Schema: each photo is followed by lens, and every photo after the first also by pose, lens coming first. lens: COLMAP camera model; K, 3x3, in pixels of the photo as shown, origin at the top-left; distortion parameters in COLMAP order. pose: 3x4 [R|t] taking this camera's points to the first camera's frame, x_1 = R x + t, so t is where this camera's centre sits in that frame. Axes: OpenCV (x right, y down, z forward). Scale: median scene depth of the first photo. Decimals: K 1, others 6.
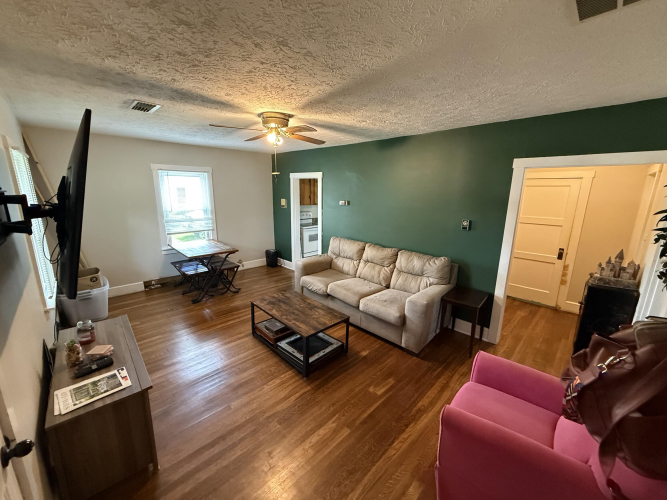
lens RADIAL K [[265.7, 0, 333.5], [0, 265.7, 250.0], [0, 0, 1]] dist [0.003389, 0.000328]
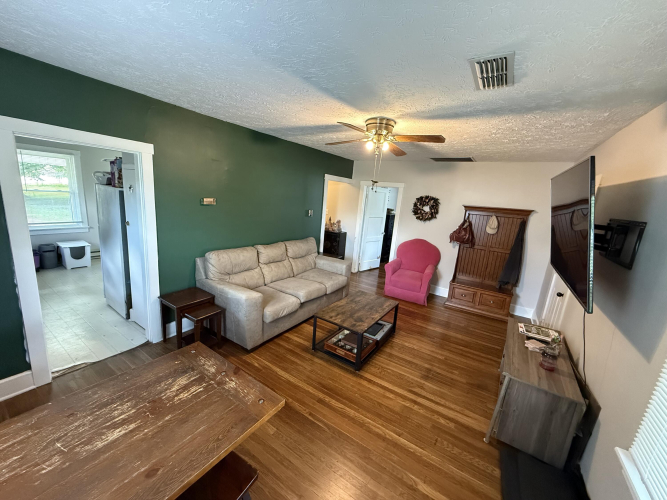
lens RADIAL K [[265.7, 0, 333.5], [0, 265.7, 250.0], [0, 0, 1]] dist [0.003389, 0.000328]
pose [[-0.207906, -0.238595, 0.948603, -1.091428], [0.126407, 0.955108, 0.267936, -0.305264], [-0.969947, 0.175615, -0.168413, 1.273020]]
